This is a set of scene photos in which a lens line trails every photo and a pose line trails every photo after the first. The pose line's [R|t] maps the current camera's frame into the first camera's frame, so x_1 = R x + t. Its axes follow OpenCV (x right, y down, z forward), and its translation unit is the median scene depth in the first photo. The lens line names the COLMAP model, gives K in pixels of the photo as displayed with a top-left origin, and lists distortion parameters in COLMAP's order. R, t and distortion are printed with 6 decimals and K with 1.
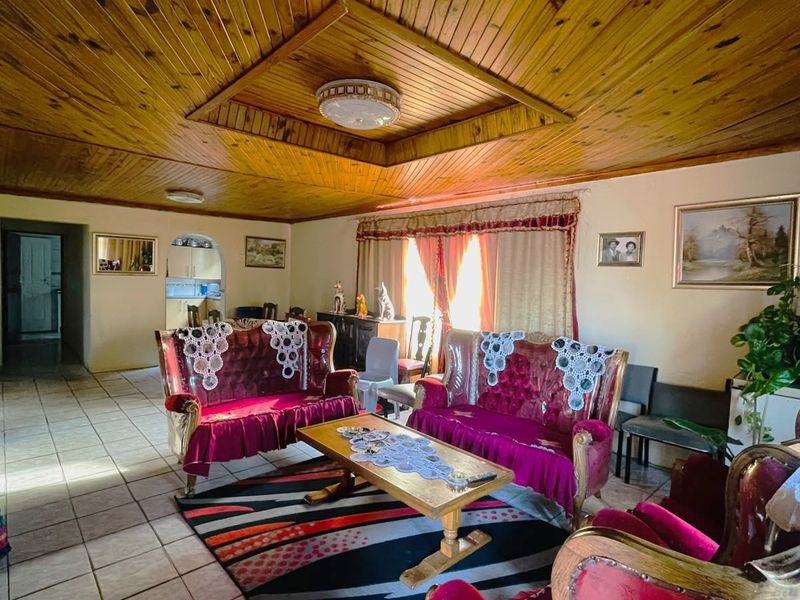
lens RADIAL K [[435.2, 0, 400.3], [0, 435.2, 298.4], [0, 0, 1]] dist [-0.010701, 0.003694]
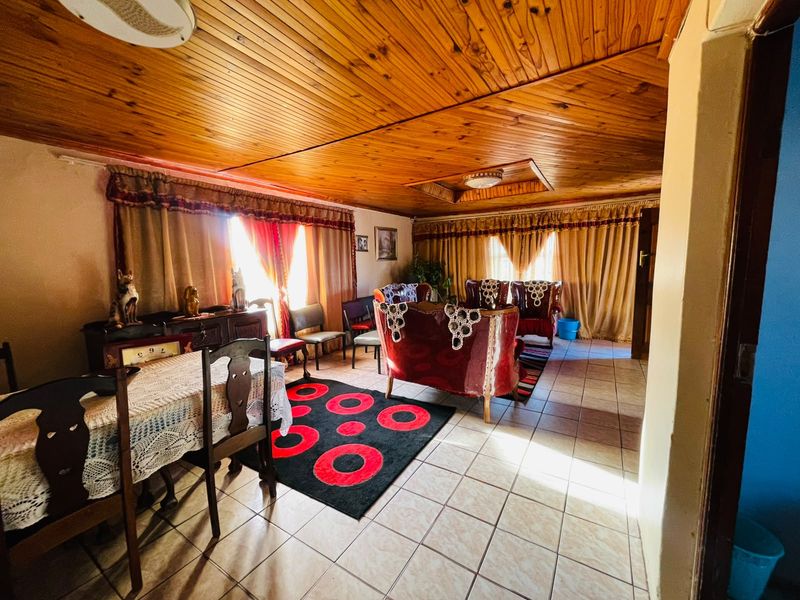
lens RADIAL K [[325.7, 0, 400.7], [0, 325.7, 300.7], [0, 0, 1]] dist [-0.000475, -0.000110]
pose [[-0.262451, -0.141655, 0.954491, -1.088476], [0.053697, 0.985489, 0.161020, -0.084005], [-0.963450, 0.093513, -0.251036, 1.247342]]
